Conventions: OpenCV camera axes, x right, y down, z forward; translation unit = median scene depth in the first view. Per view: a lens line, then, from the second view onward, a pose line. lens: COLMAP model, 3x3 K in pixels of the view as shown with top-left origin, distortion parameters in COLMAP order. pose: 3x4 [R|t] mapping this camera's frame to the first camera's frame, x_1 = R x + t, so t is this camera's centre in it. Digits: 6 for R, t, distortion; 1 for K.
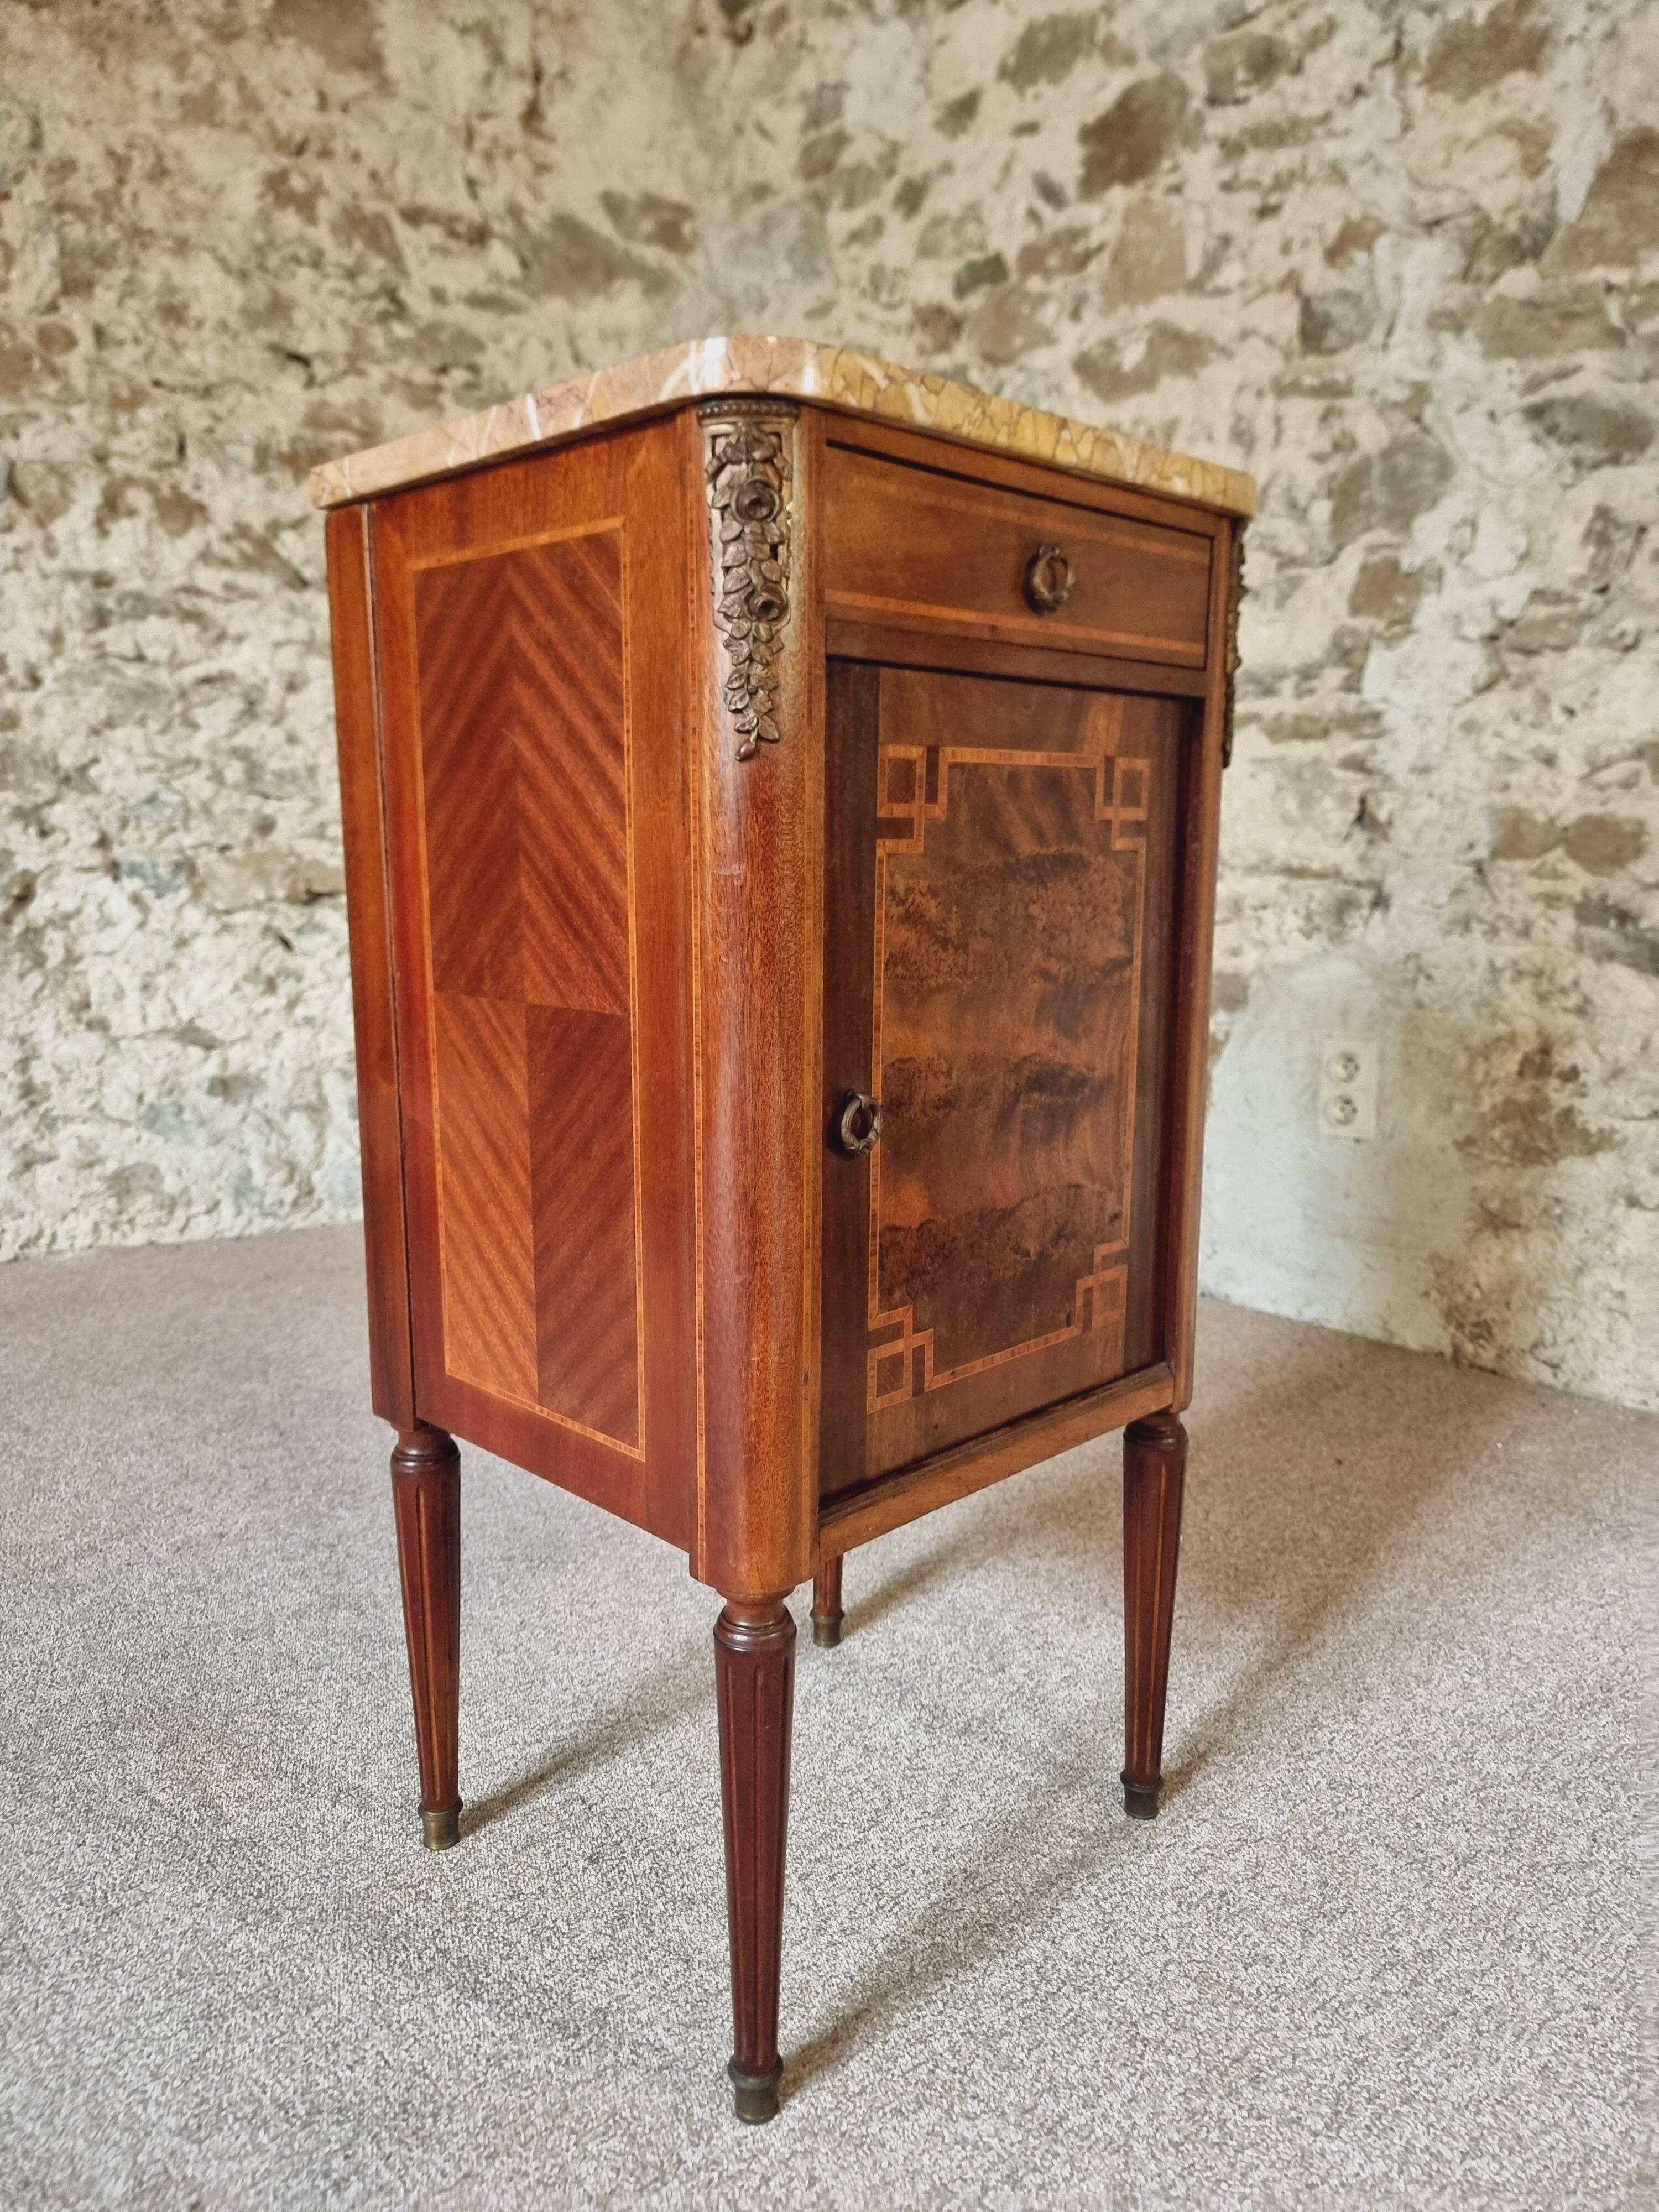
lens RADIAL K [[1558.8, 0, 808.3], [0, 1558.8, 1112.8], [0, 0, 1]] dist [0.059208, -0.065423]
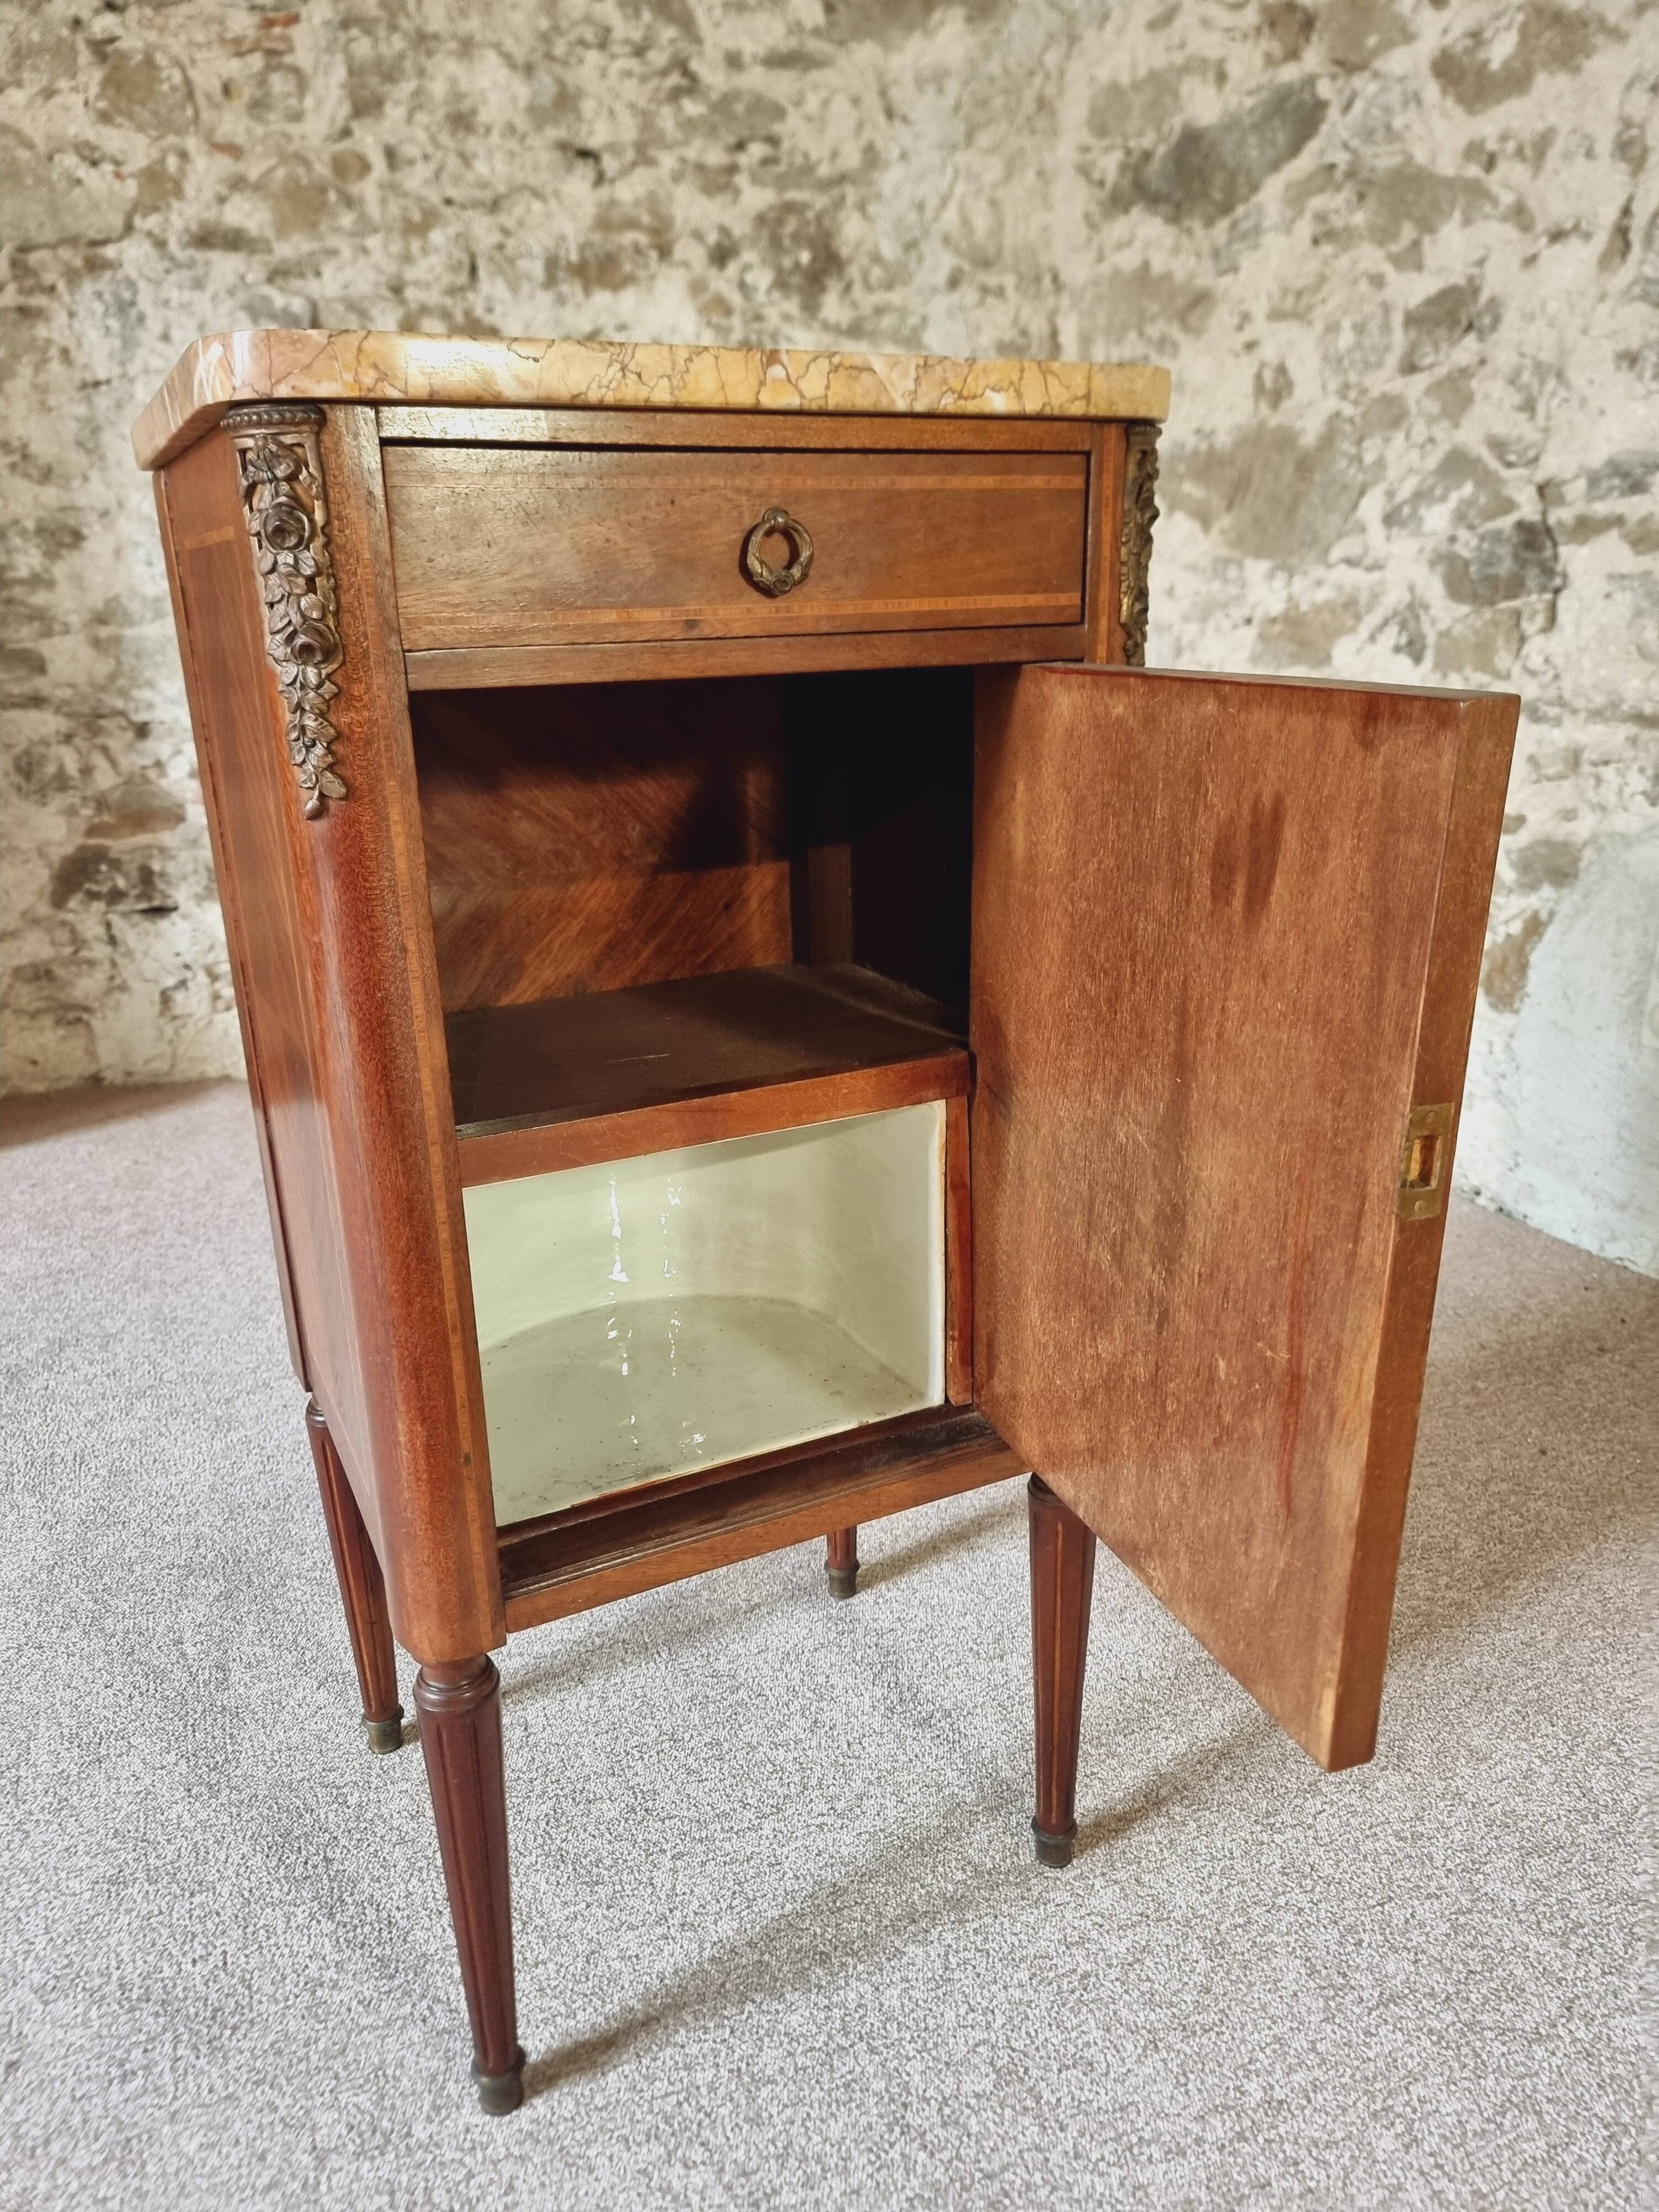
lens RADIAL K [[1554.7, 0, 820.4], [0, 1554.7, 1123.5], [0, 0, 1]] dist [0.065733, -0.071453]
pose [[0.949572, 0.077444, -0.303835, 0.176160], [-0.028779, 0.986454, 0.161493, -0.070452], [0.312226, -0.144605, 0.938938, 0.076863]]
